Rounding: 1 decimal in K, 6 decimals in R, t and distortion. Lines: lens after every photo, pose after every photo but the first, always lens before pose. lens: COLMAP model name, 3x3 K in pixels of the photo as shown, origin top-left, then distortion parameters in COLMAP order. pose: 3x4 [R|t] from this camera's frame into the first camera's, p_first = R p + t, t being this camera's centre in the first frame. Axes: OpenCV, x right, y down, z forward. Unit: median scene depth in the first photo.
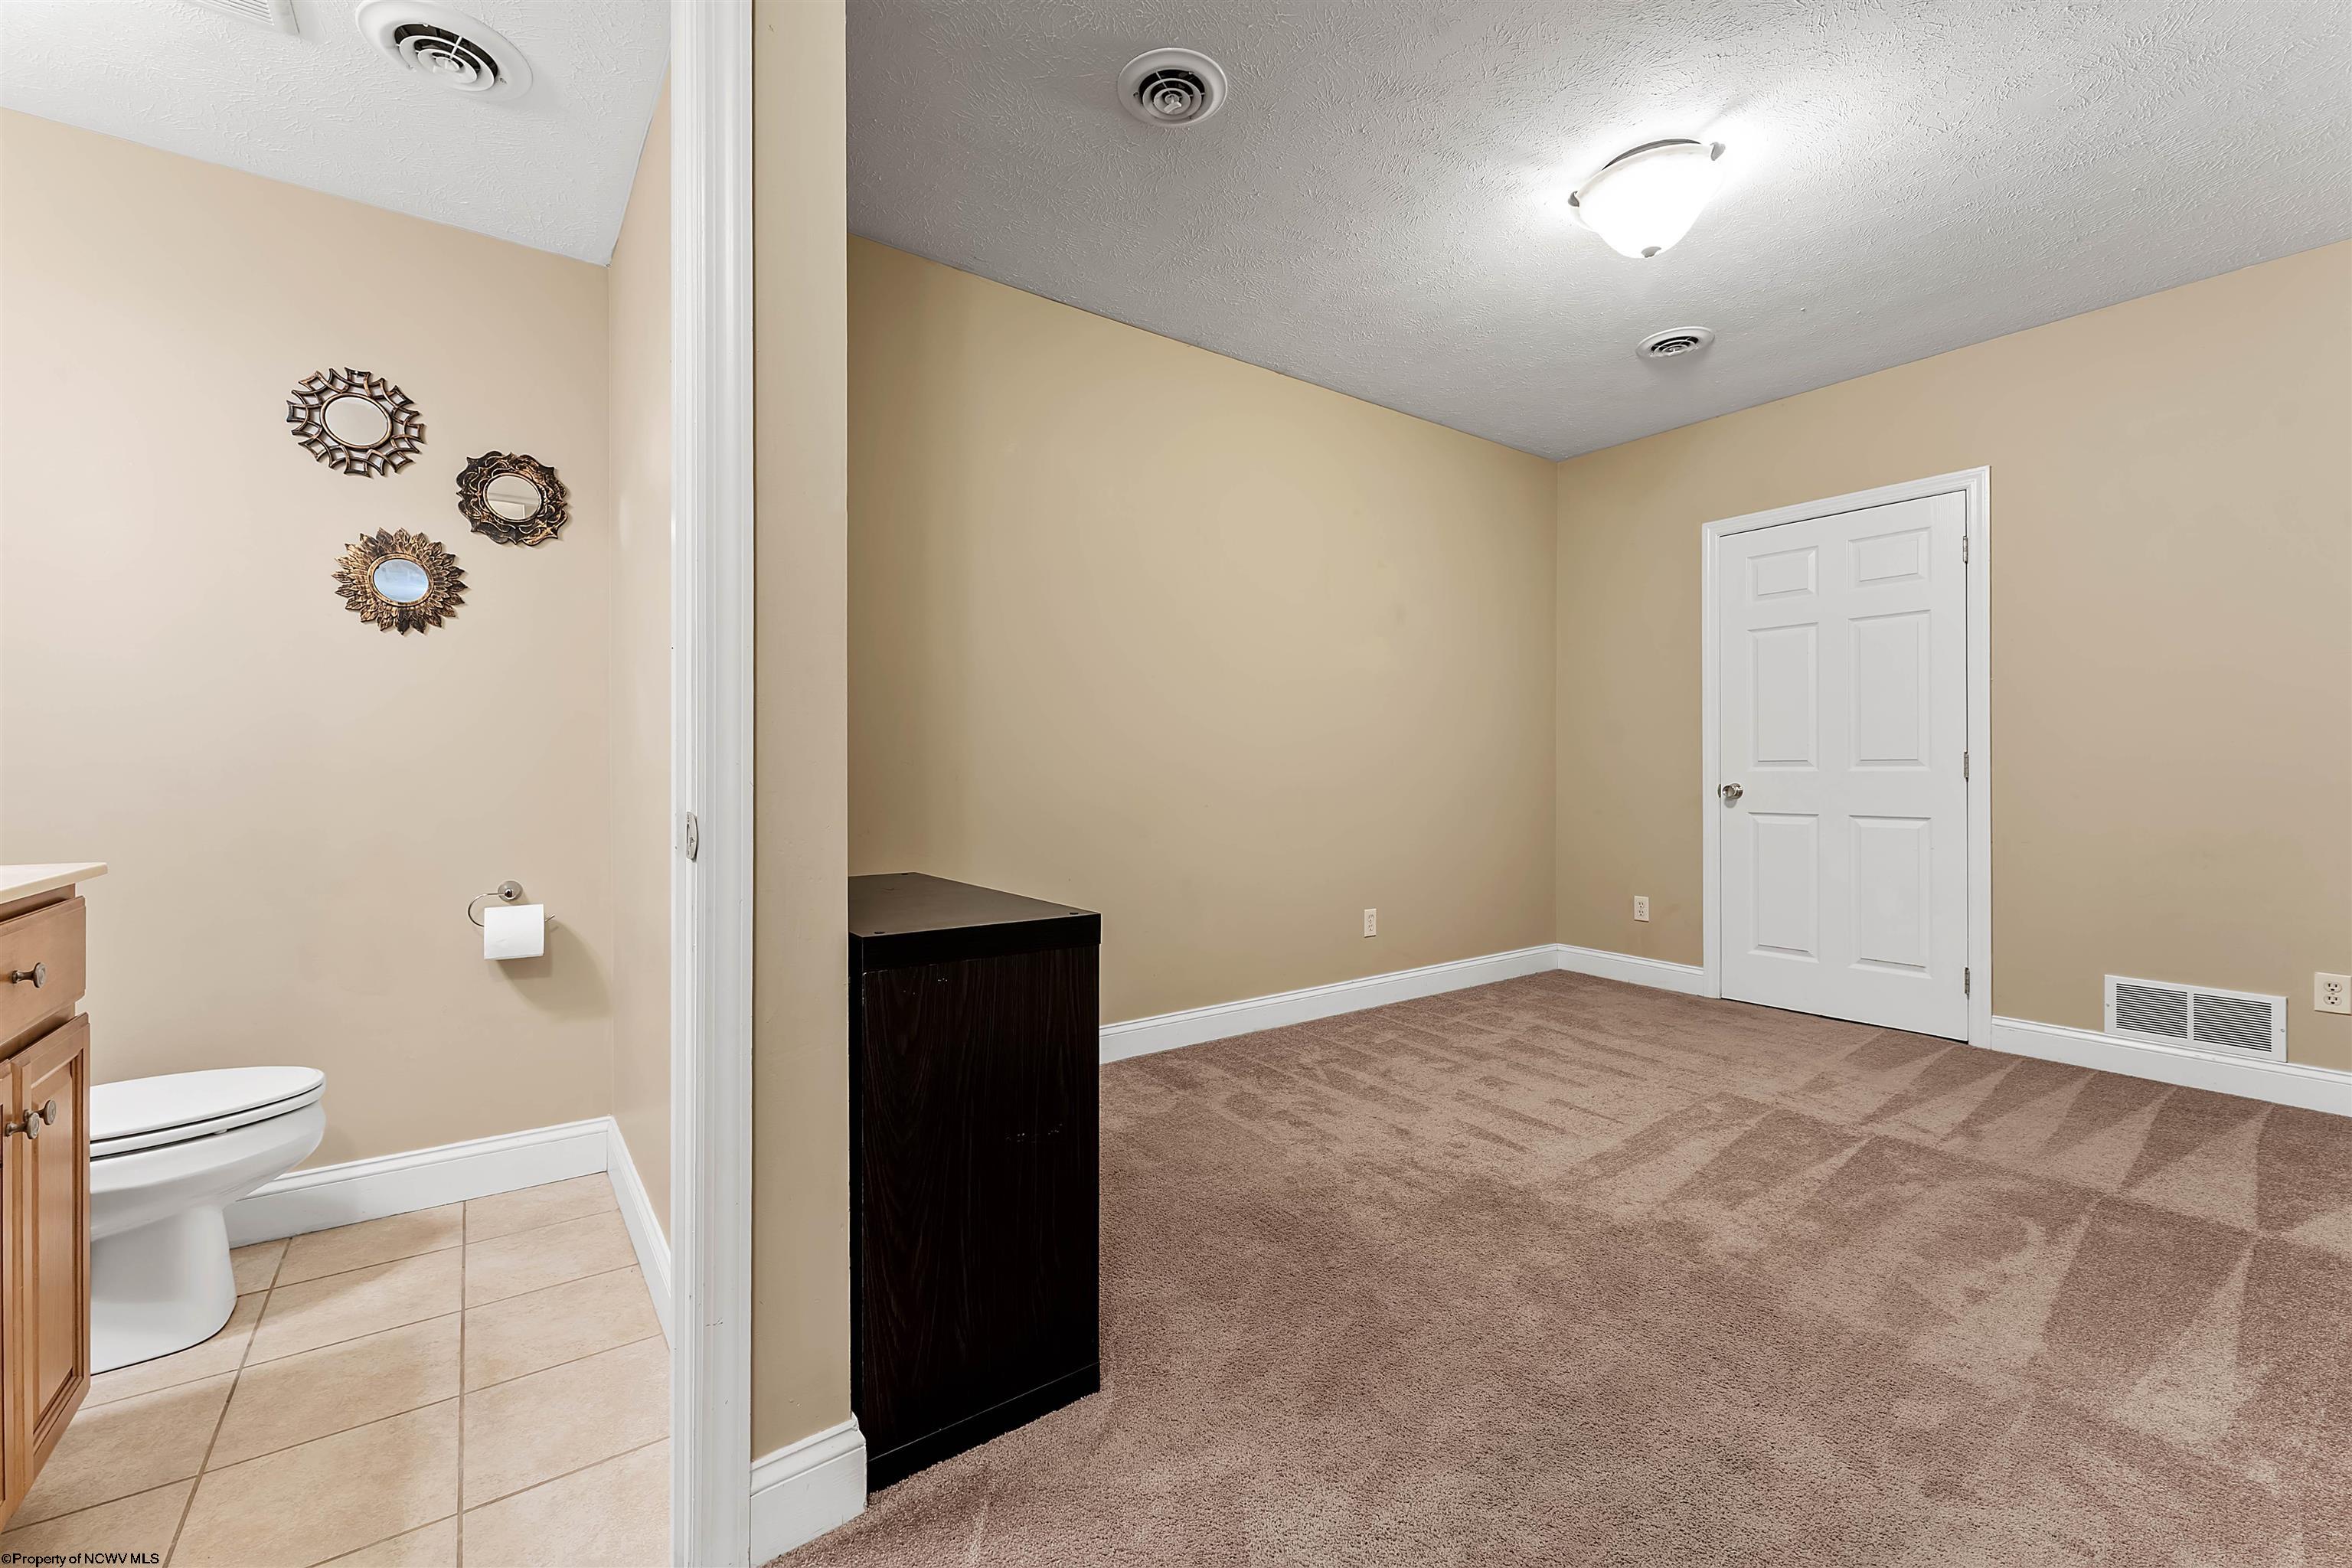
lens RADIAL K [[966.6, 0, 1173.8], [0, 966.6, 750.4], [0, 0, 1]] dist [-0.002780, -0.000175]
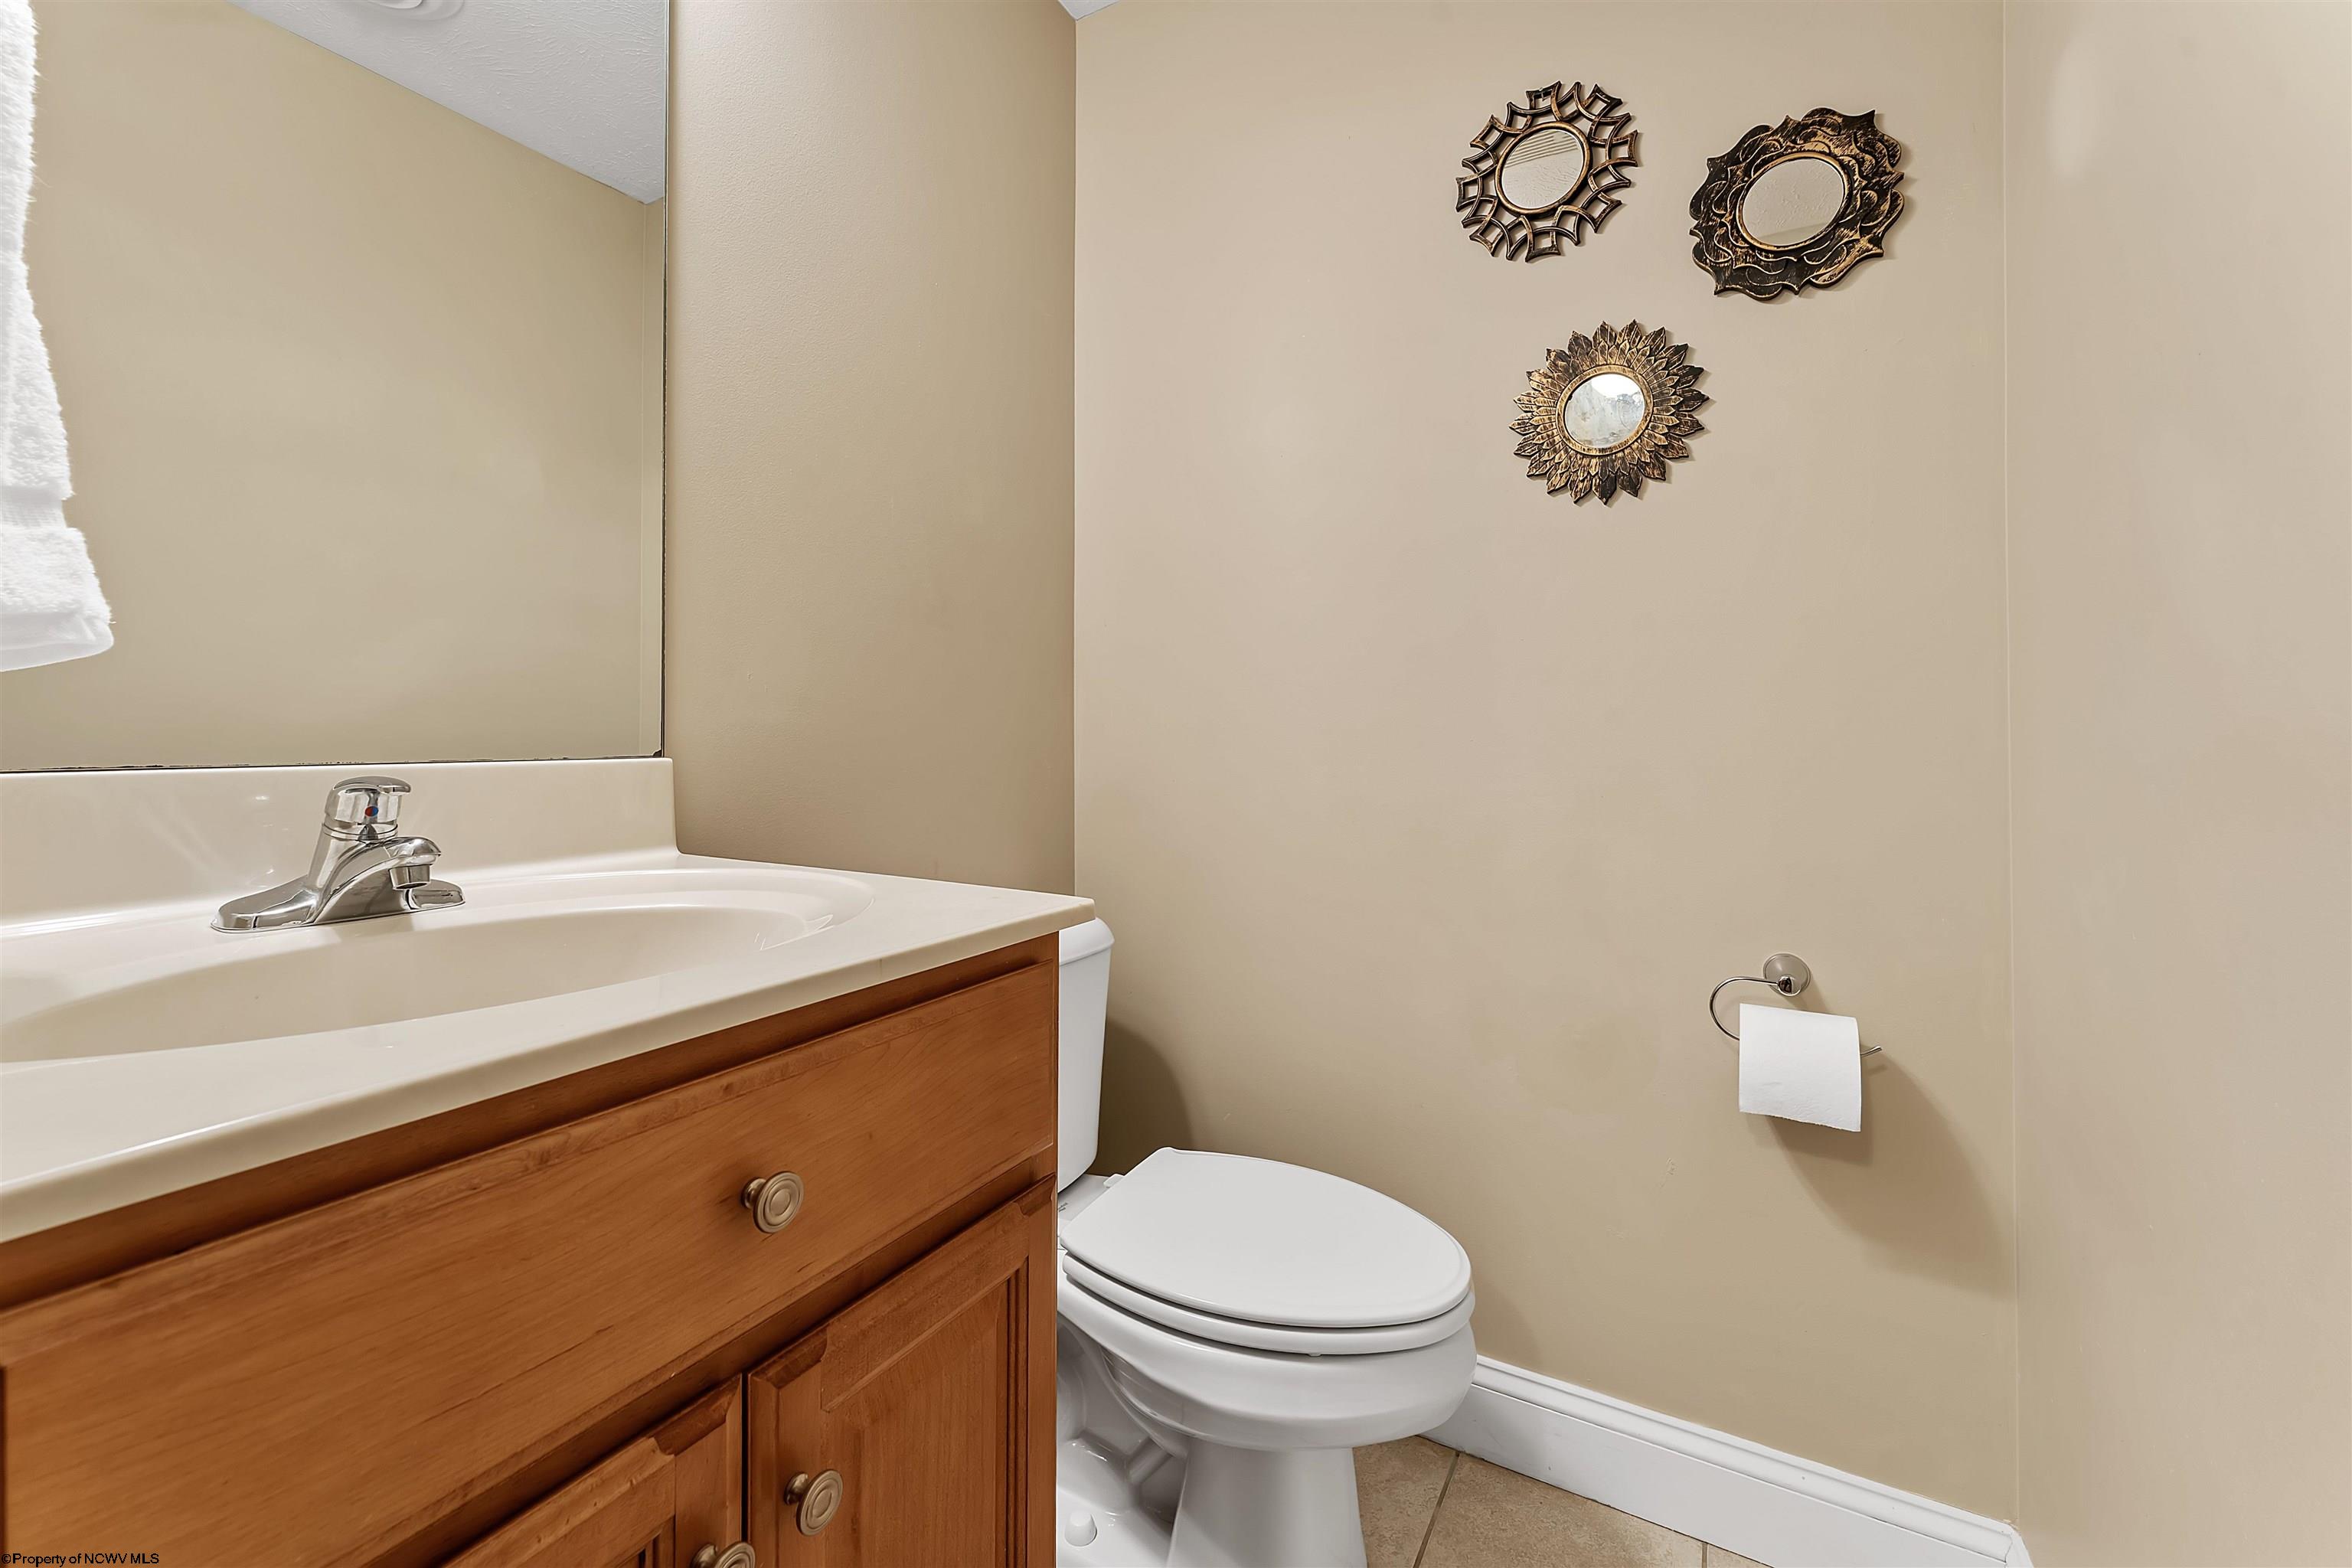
lens RADIAL K [[966.6, 0, 1173.8], [0, 966.6, 750.4], [0, 0, 1]] dist [-0.002780, -0.000175]
pose [[0.422063, 0.011099, -0.906498, -0.376309], [0.010543, 0.999797, 0.017150, 0.014958], [0.906505, -0.016796, 0.421861, 0.510236]]
